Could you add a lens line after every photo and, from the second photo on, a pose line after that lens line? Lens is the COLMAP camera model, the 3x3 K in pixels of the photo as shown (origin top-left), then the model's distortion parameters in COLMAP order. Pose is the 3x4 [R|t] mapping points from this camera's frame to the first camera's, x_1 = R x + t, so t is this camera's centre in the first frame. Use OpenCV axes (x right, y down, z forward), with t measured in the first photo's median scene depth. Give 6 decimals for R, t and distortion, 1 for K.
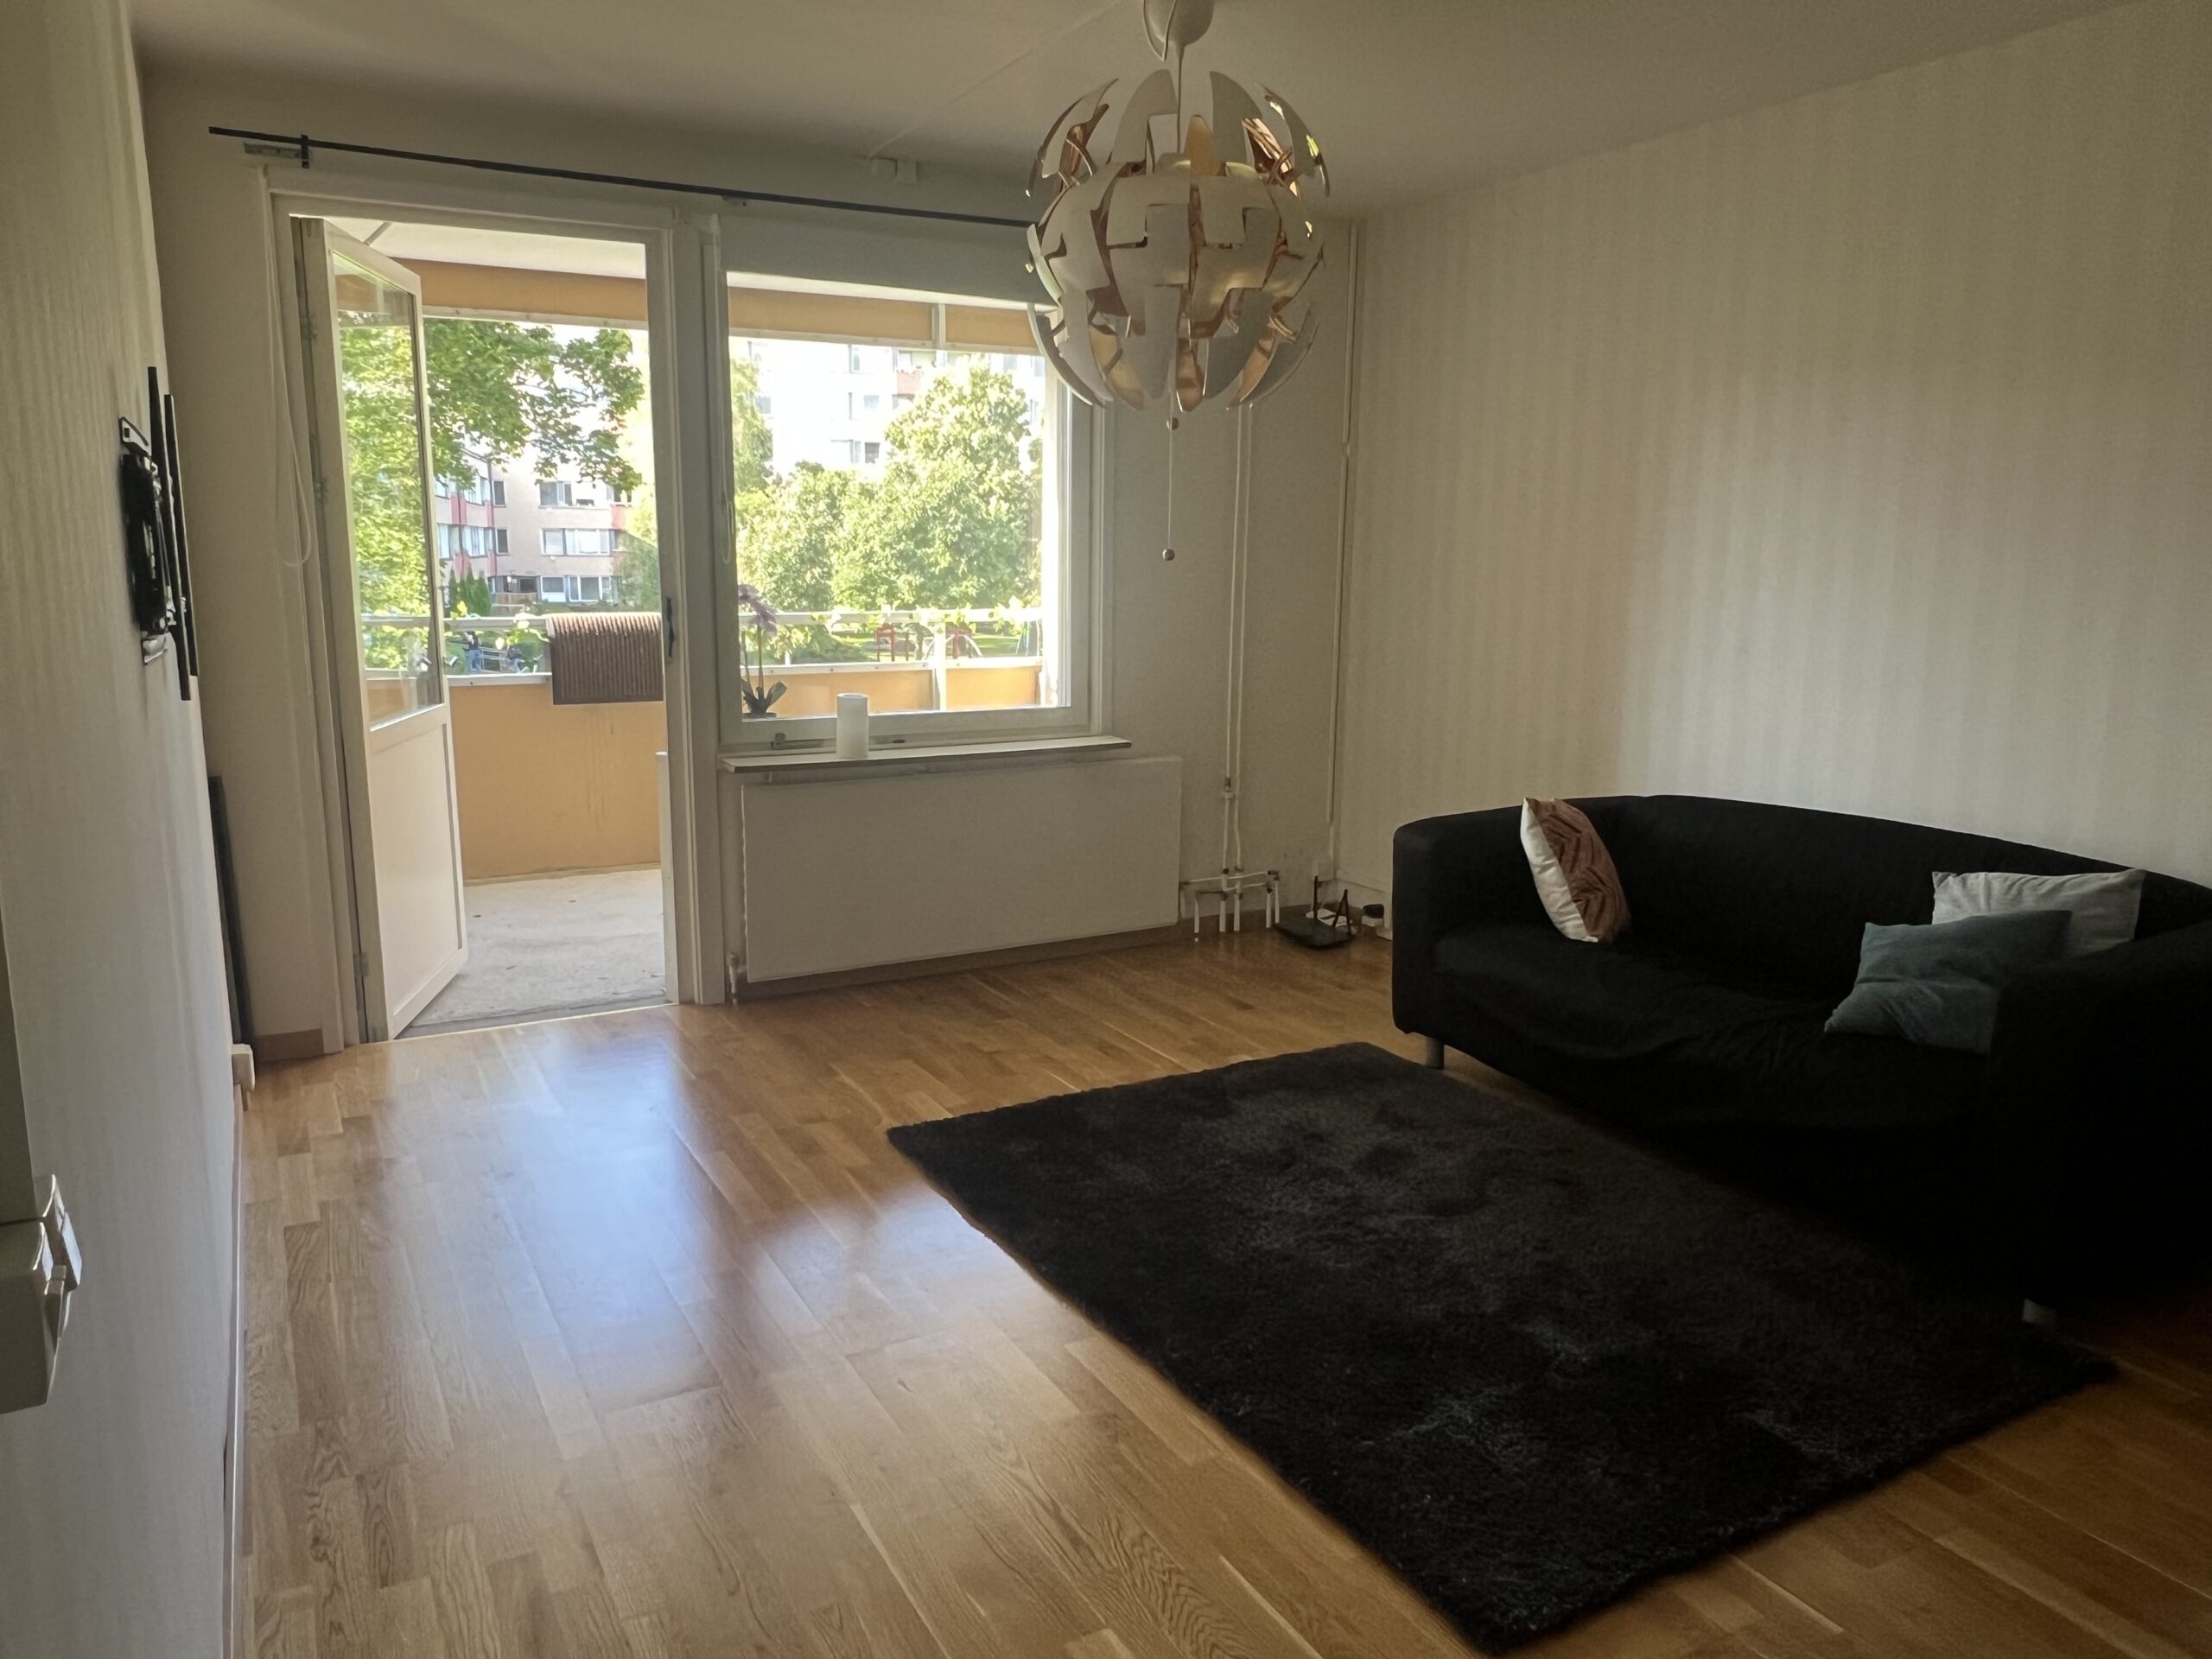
lens RADIAL K [[1538.2, 0, 1106.0], [0, 1538.2, 829.5], [0, 0, 1]] dist [-0.000718, -0.001619]
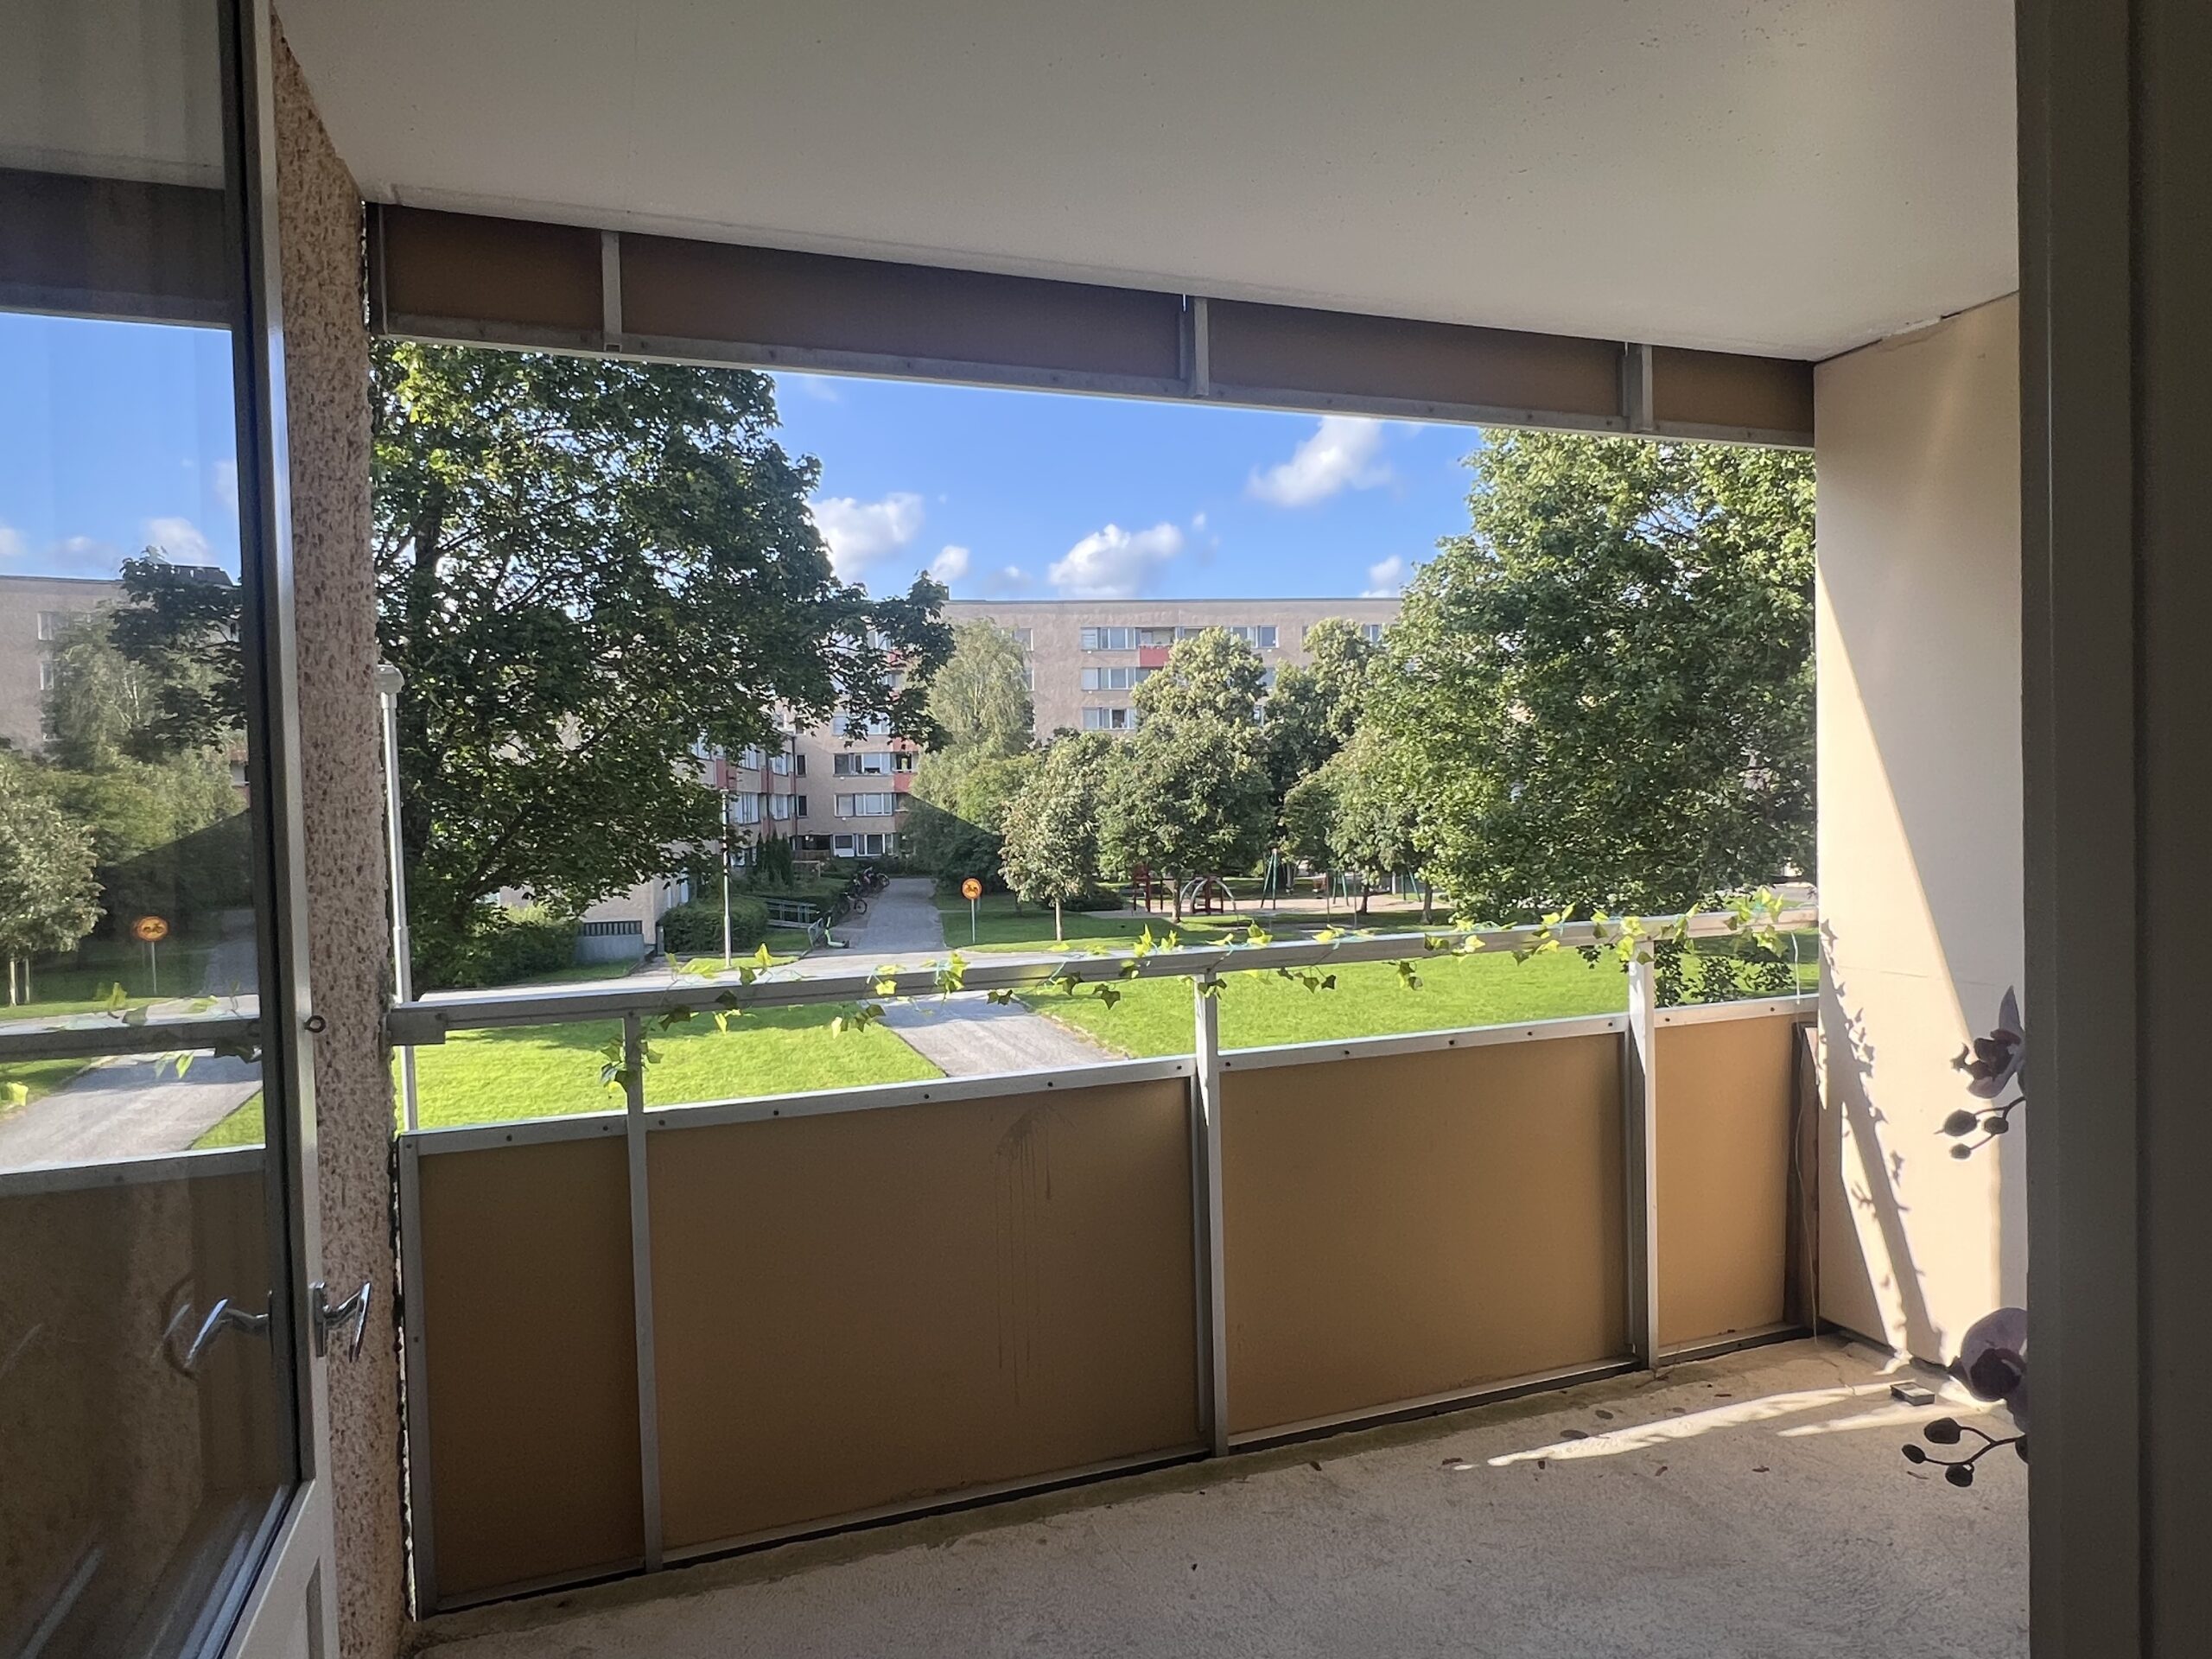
lens RADIAL K [[1322.9, 0, 1106.0], [0, 1322.9, 829.5], [0, 0, 1]] dist [0.003525, 0.000171]
pose [[0.989465, -0.029854, -0.141663, -0.041312], [0.007307, 0.987559, -0.157081, -0.019218], [0.144590, 0.154391, 0.977373, 0.099391]]
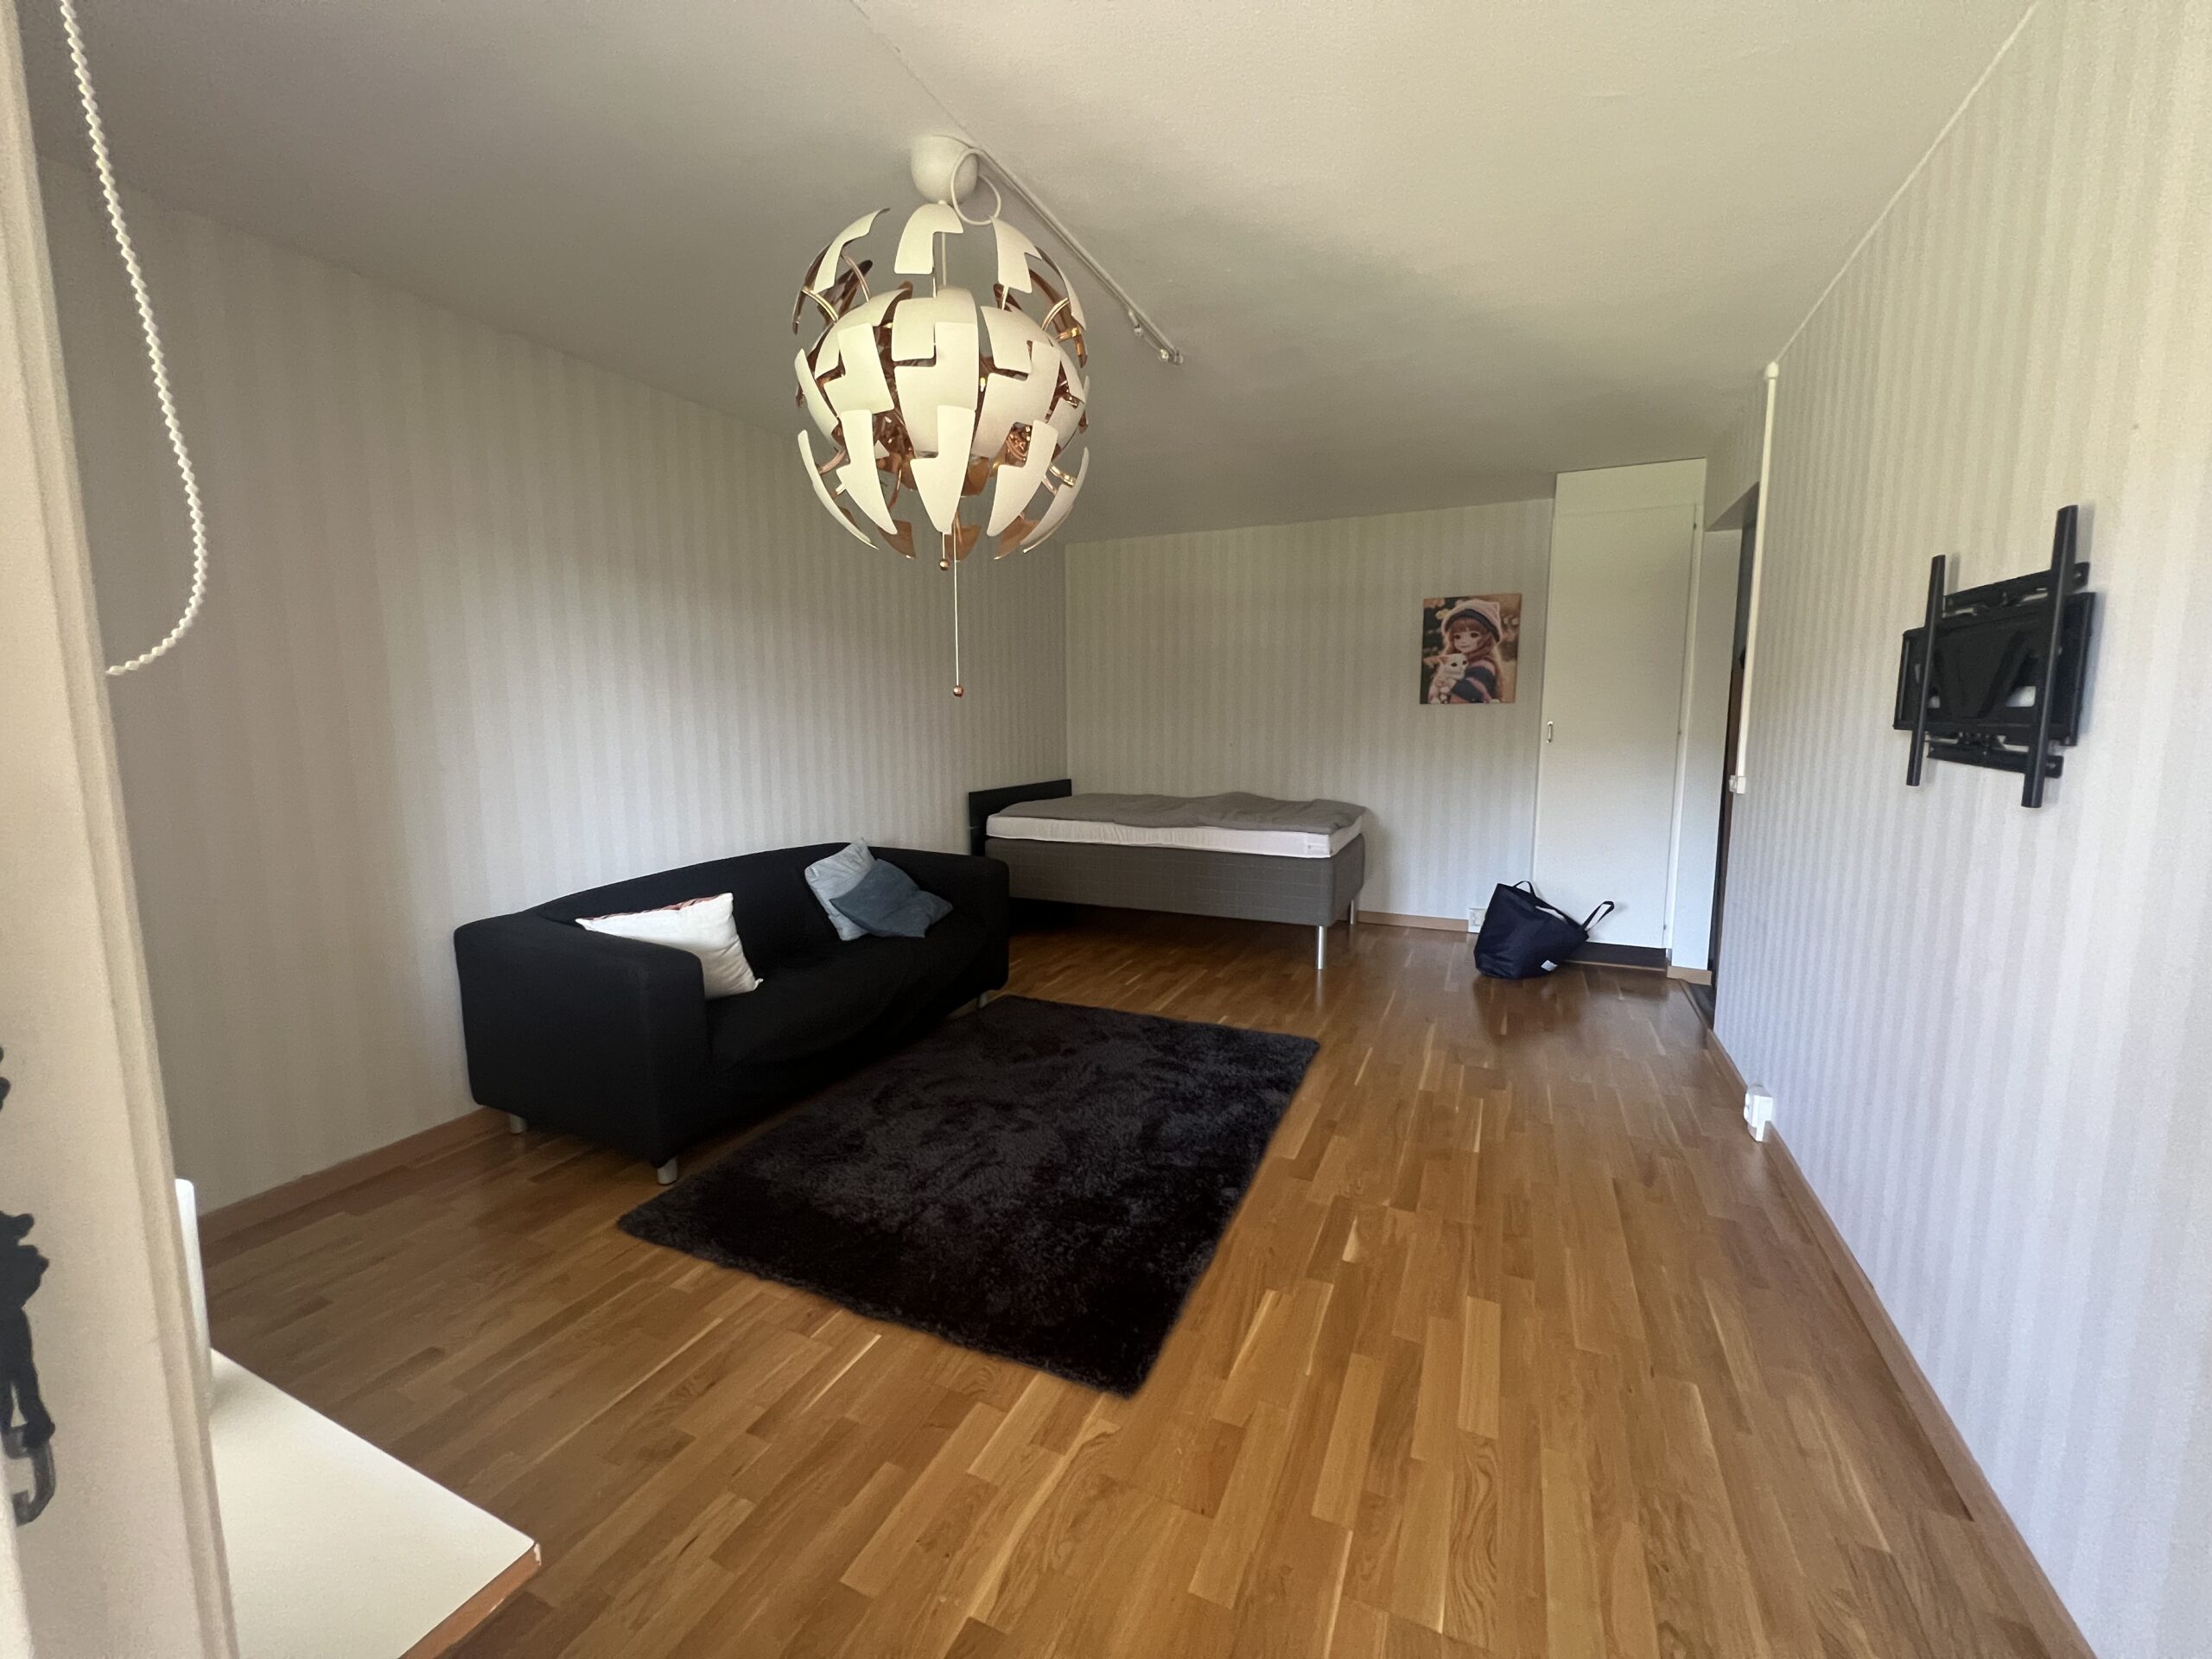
lens RADIAL K [[892.9, 0, 1106.0], [0, 892.9, 829.5], [0, 0, 1]] dist [-0.000033, -0.000019]
pose [[-0.598962, -0.103580, 0.794050, -0.092951], [0.145805, 0.960917, 0.235329, -0.038593], [-0.787391, 0.256730, -0.560450, 0.234161]]
